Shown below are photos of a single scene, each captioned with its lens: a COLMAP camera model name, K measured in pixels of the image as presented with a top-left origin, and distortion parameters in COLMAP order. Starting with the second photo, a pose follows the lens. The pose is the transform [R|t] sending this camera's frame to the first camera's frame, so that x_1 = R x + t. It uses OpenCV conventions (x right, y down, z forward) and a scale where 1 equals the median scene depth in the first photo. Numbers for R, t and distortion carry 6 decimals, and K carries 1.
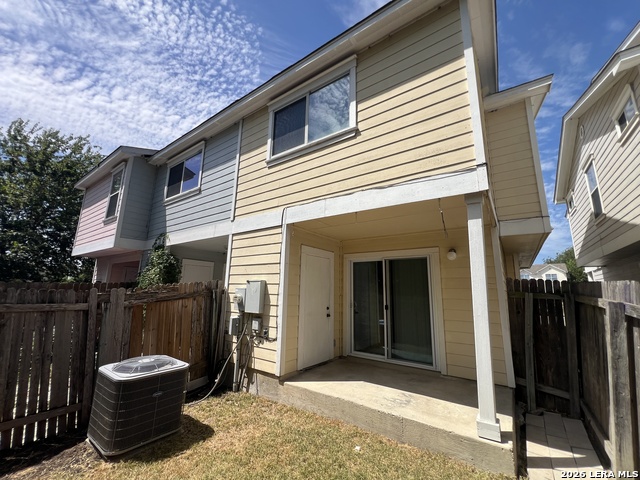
lens RADIAL K [[259.9, 0, 322.8], [0, 259.9, 241.2], [0, 0, 1]] dist [-0.001259, 0.000239]
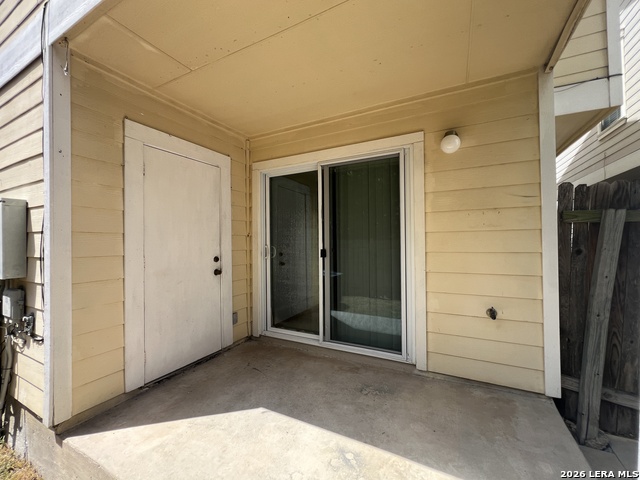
lens RADIAL K [[259.9, 0, 319.9], [0, 259.9, 239.1], [0, 0, 1]] dist [-0.001259, 0.000239]
pose [[0.989693, -0.031339, 0.139732, 0.176717], [0.004951, 0.982666, 0.185320, 0.134431], [-0.143117, -0.182718, 0.972693, 0.514810]]
